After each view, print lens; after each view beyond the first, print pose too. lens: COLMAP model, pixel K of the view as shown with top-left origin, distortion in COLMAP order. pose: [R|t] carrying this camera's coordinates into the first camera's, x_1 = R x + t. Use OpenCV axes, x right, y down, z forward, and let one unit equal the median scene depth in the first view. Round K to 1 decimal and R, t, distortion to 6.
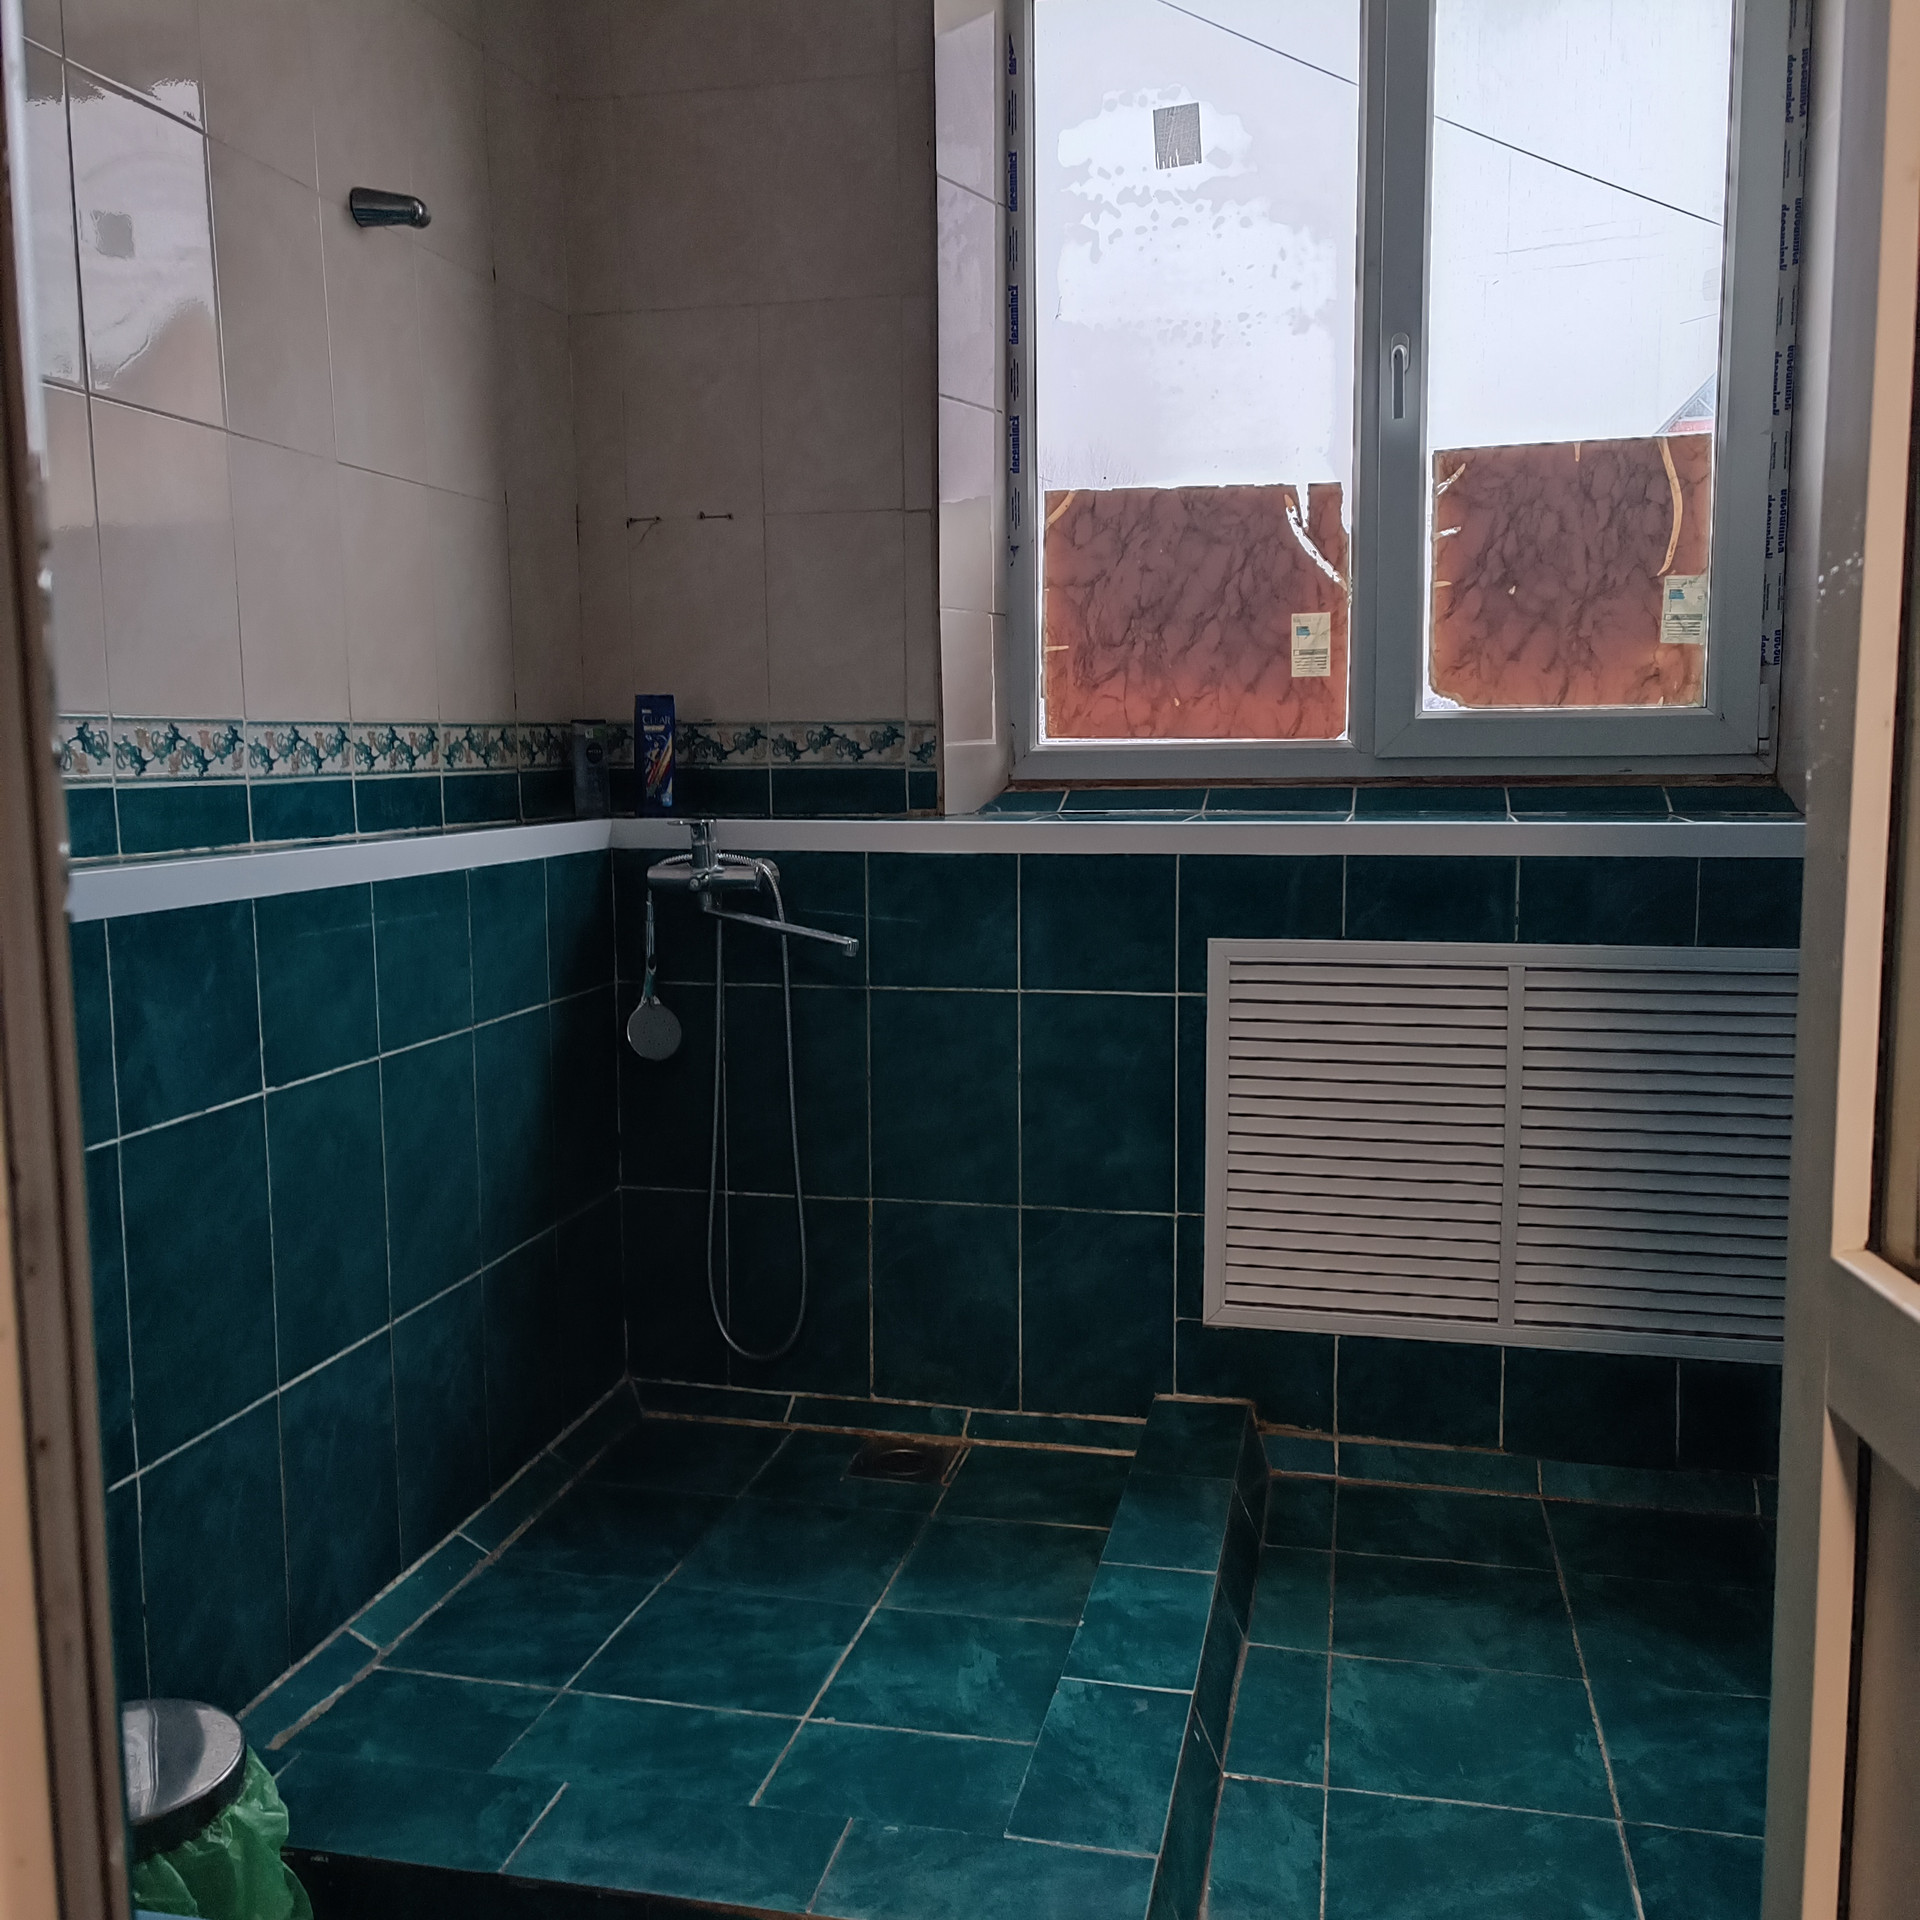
lens RADIAL K [[1859.8, 0, 960.4], [0, 1859.8, 957.0], [0, 0, 1]] dist [0.010537, 0.000000]
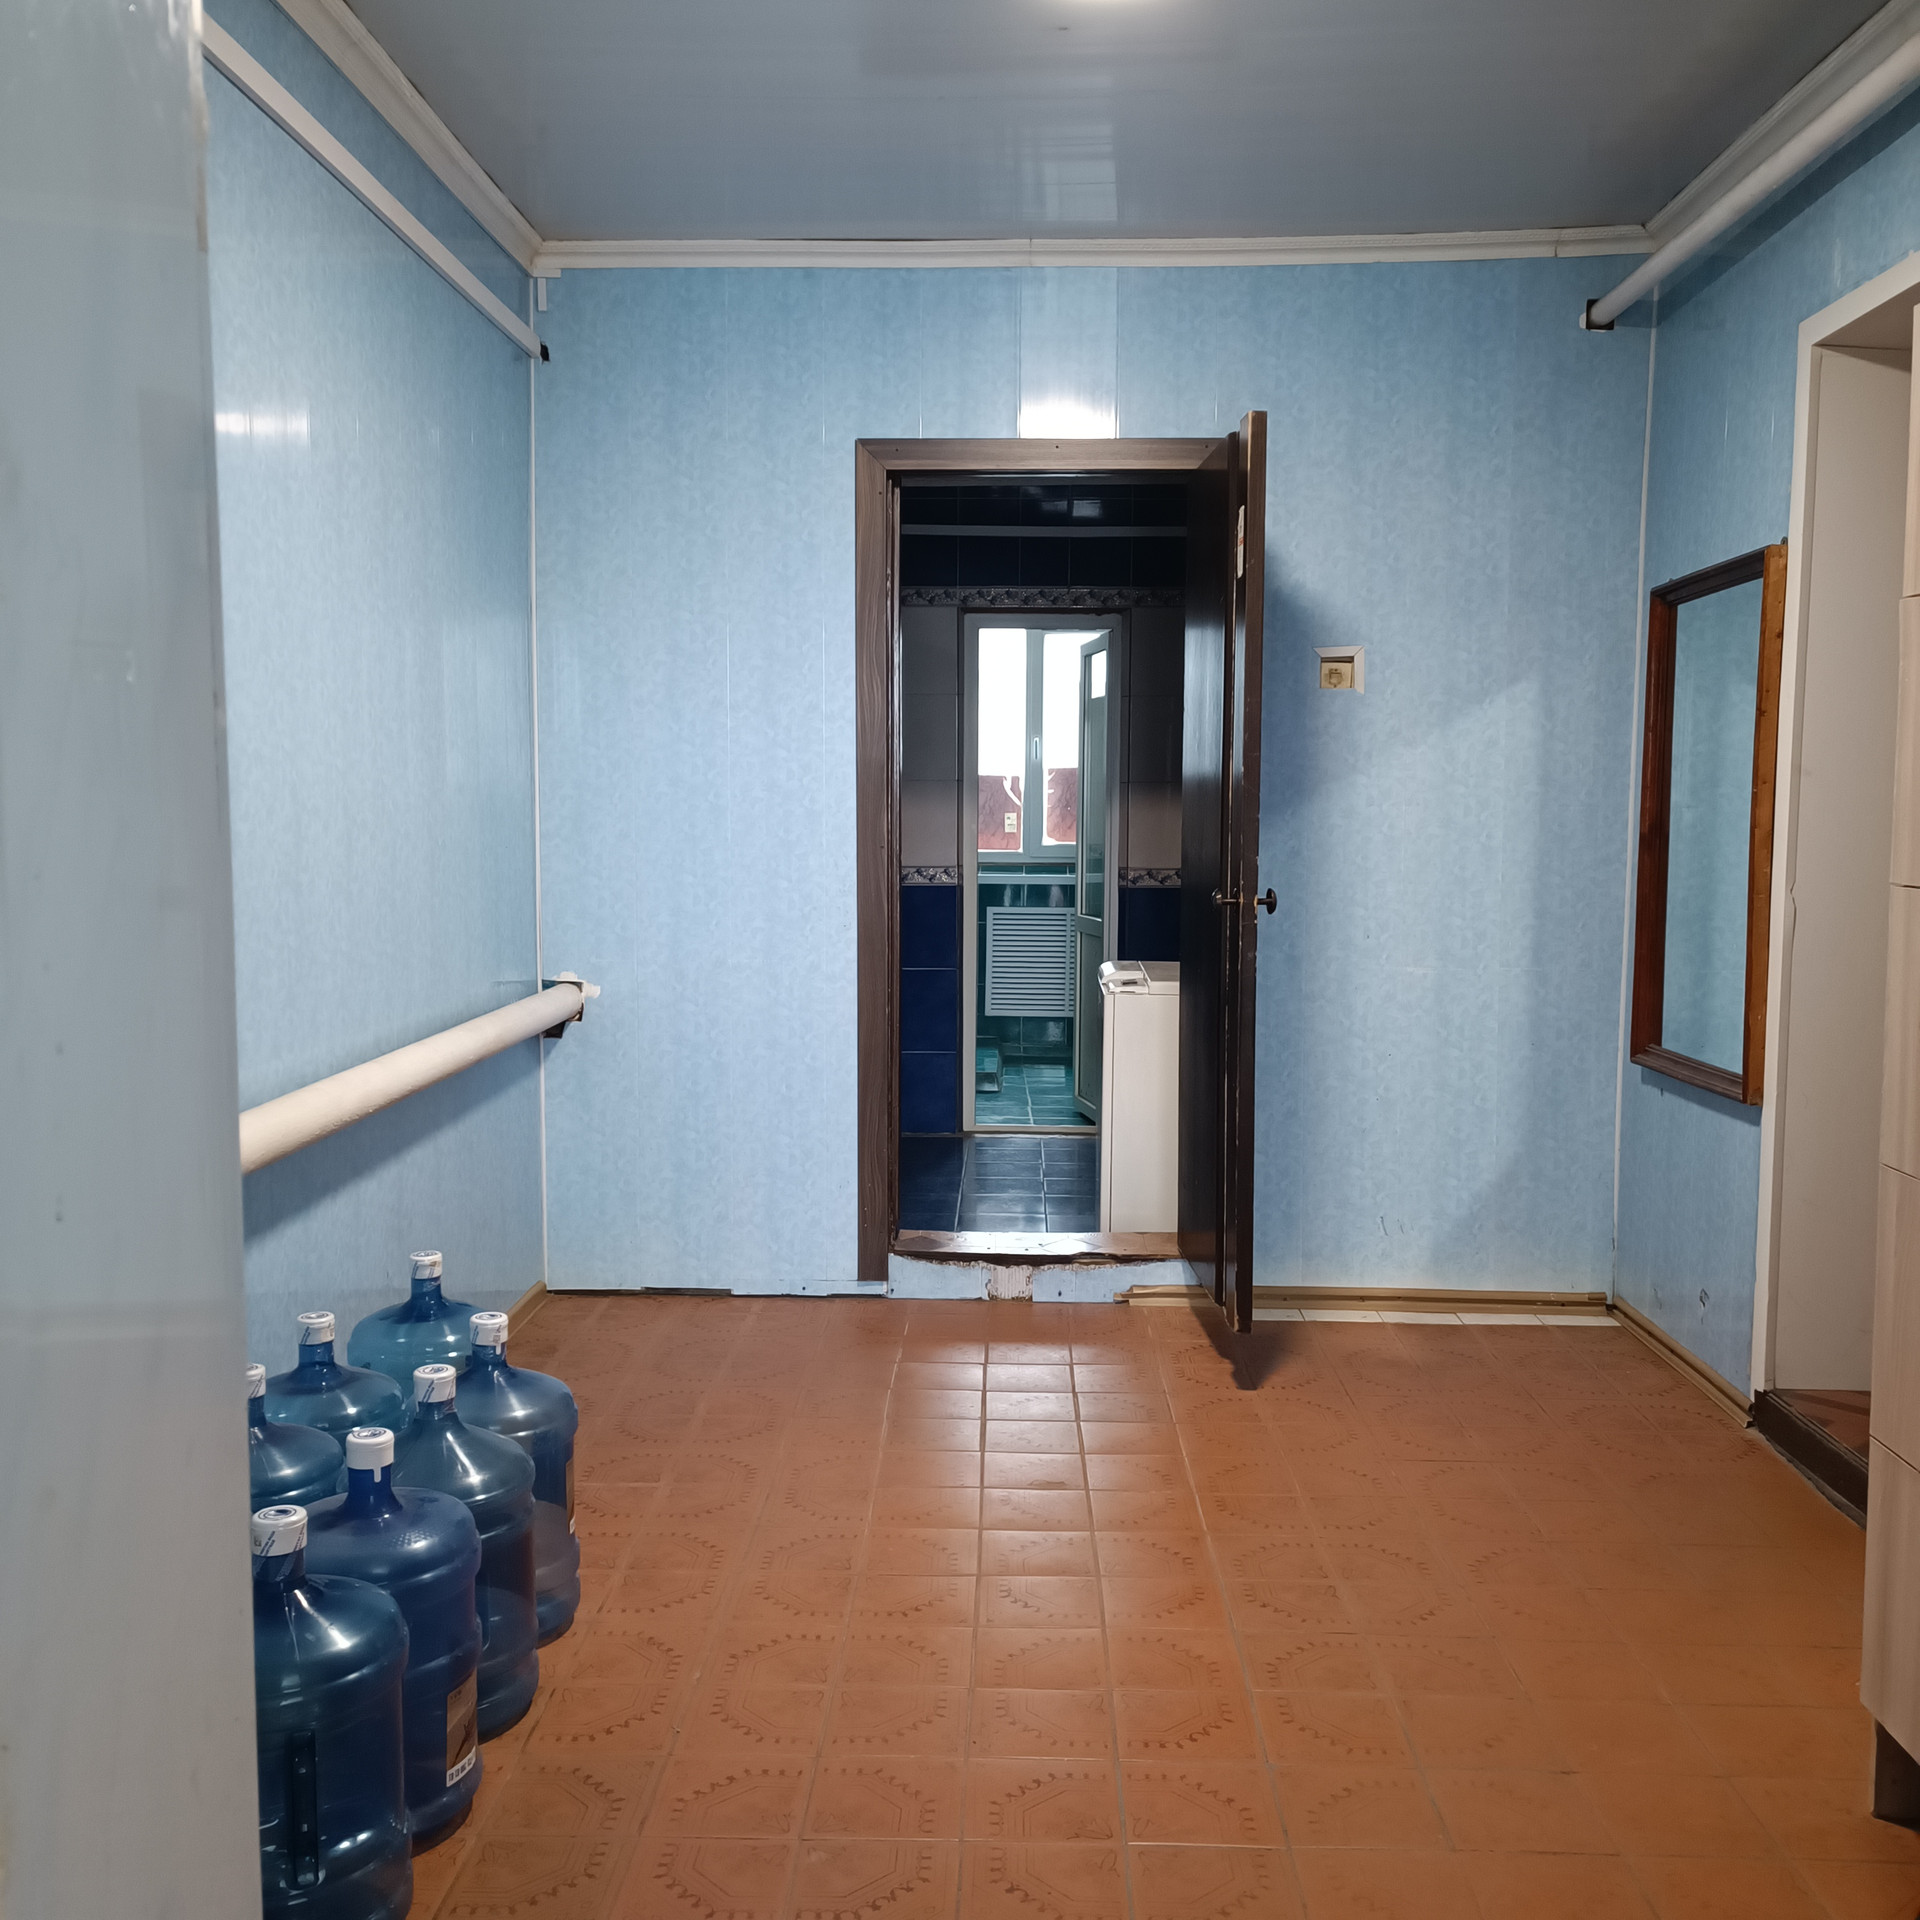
lens RADIAL K [[1859.8, 0, 956.1], [0, 1859.8, 962.2], [0, 0, 1]] dist [0.010537, 0.000000]
pose [[0.979955, 0.001338, 0.199214, -0.580646], [0.005688, 0.999382, -0.034693, 0.199927], [-0.199137, 0.035131, 0.979342, -2.269130]]
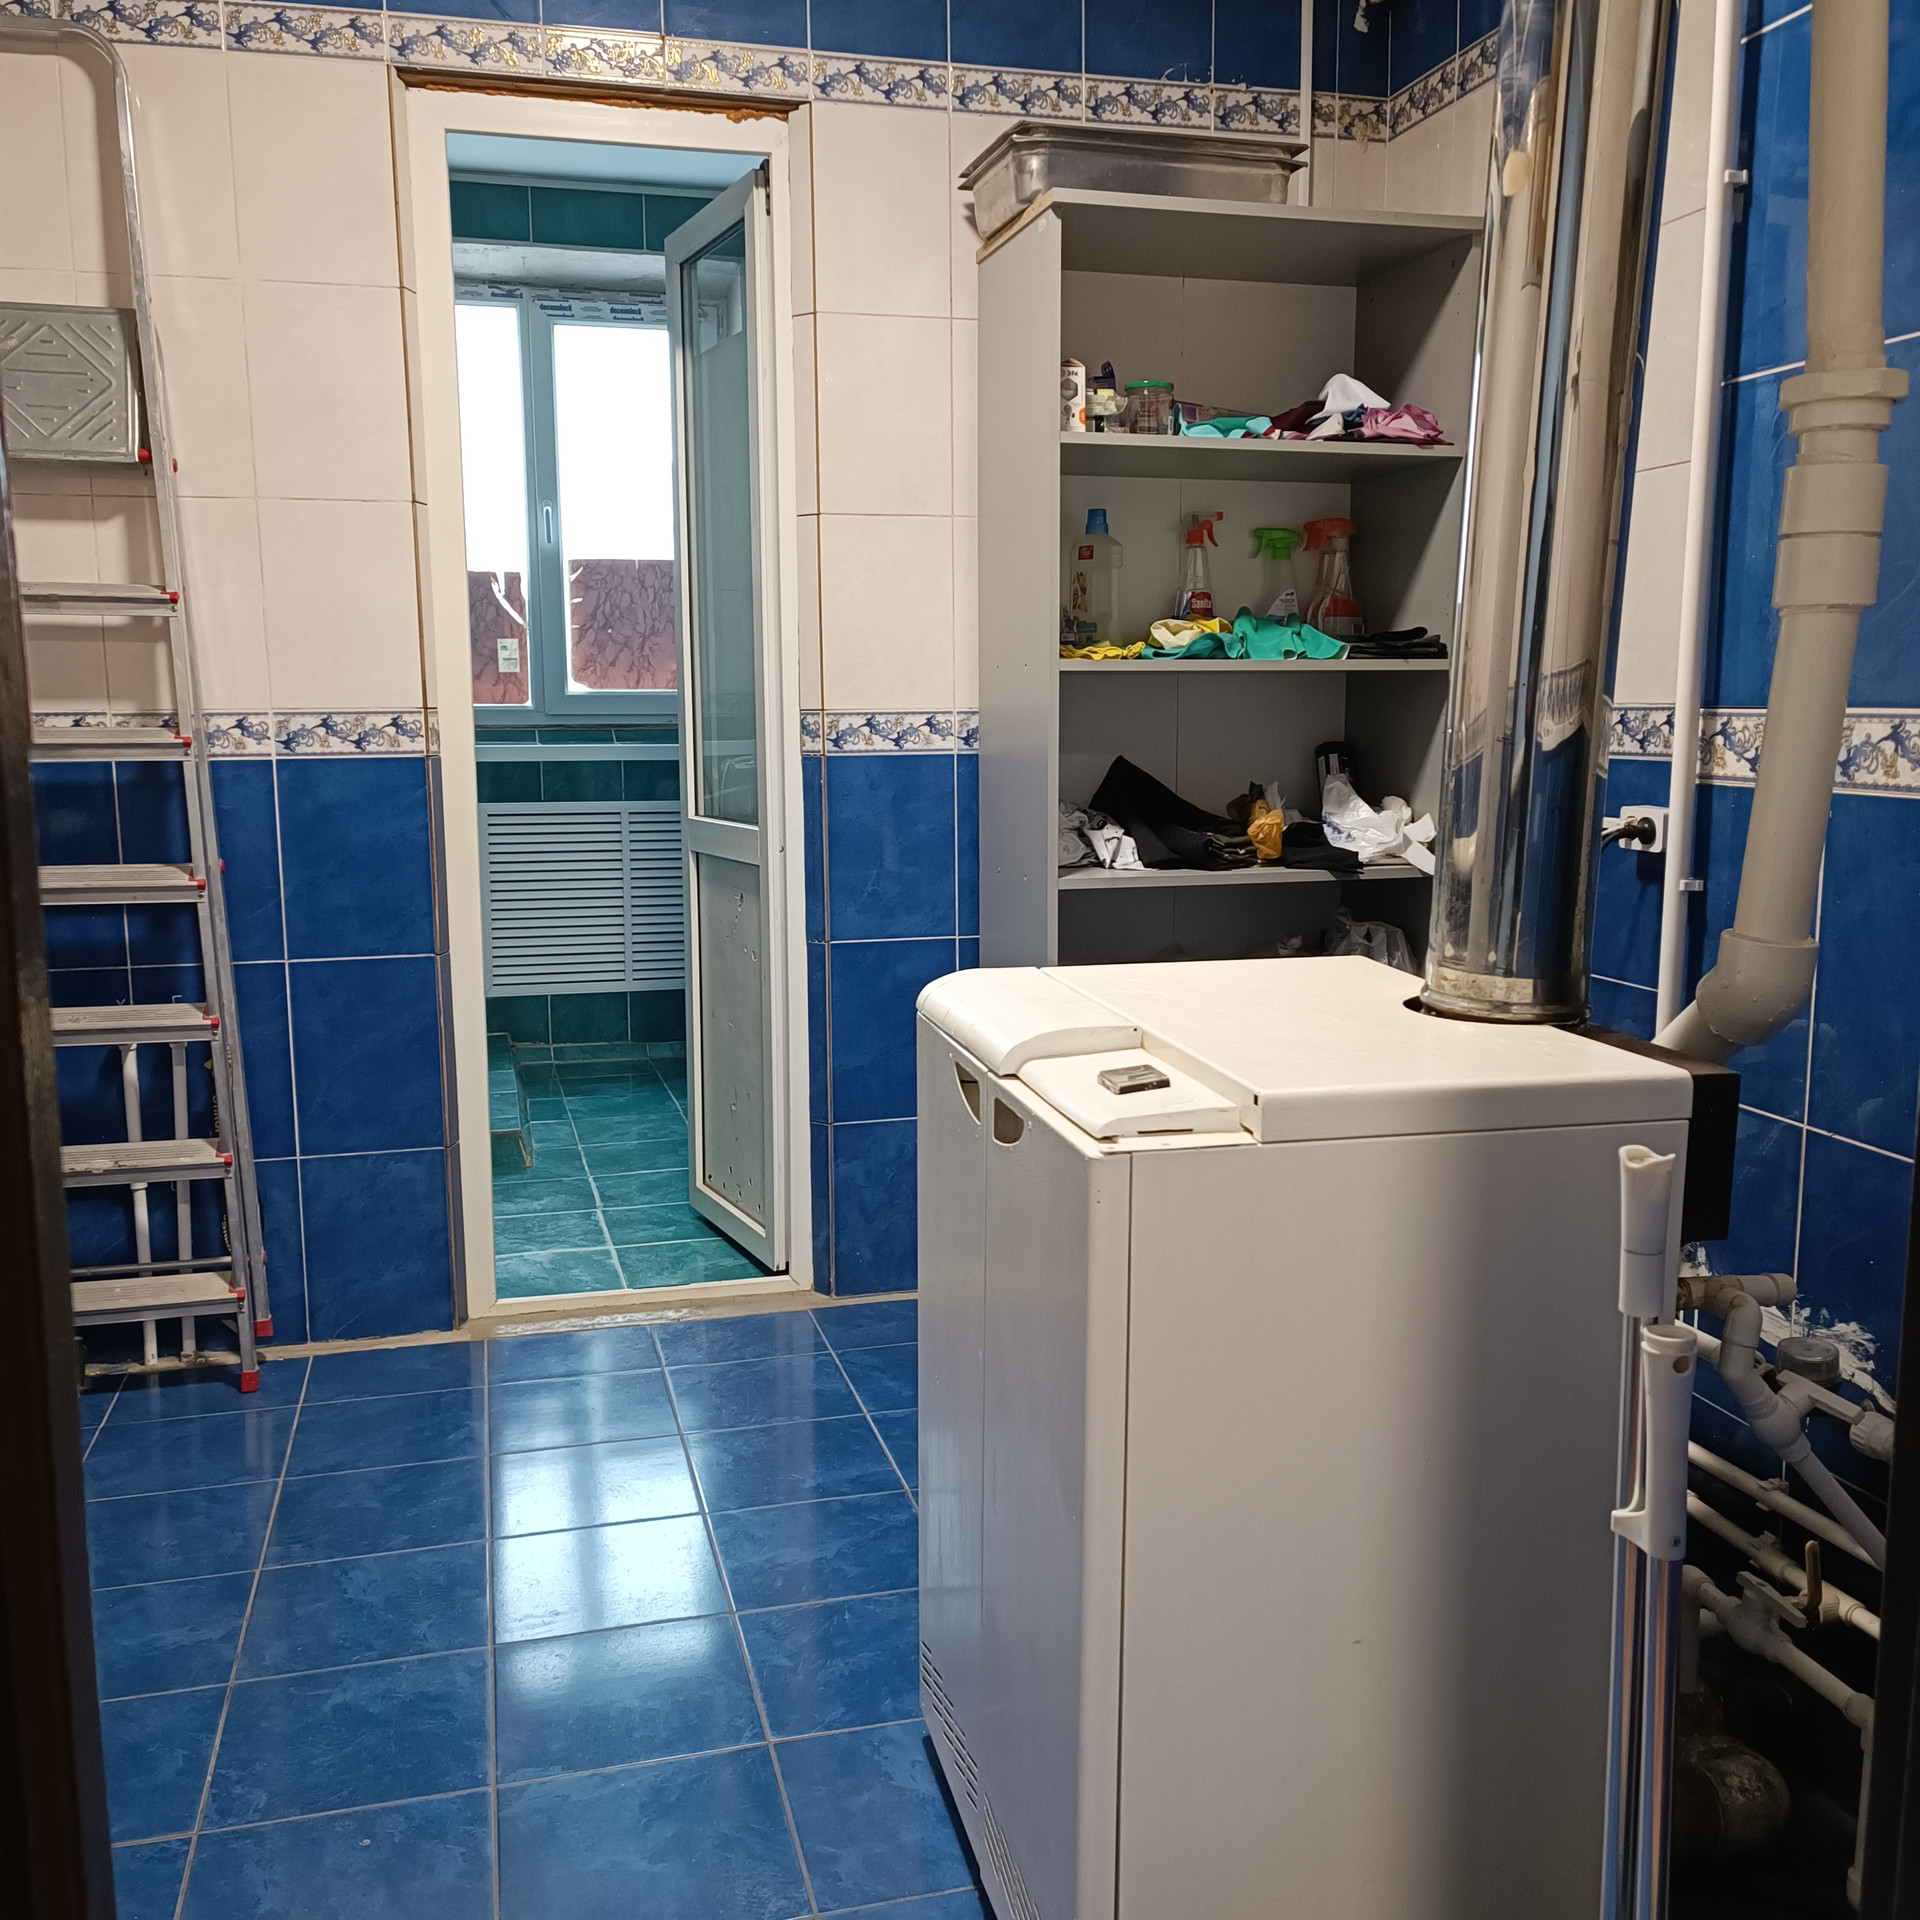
lens RADIAL K [[1859.8, 0, 954.7], [0, 1859.8, 964.7], [0, 0, 1]] dist [0.010537, 0.000000]
pose [[0.885052, -0.060409, 0.461555, -0.316930], [0.049293, 0.998131, 0.036115, 0.106098], [-0.462874, -0.009212, 0.886376, -0.937577]]
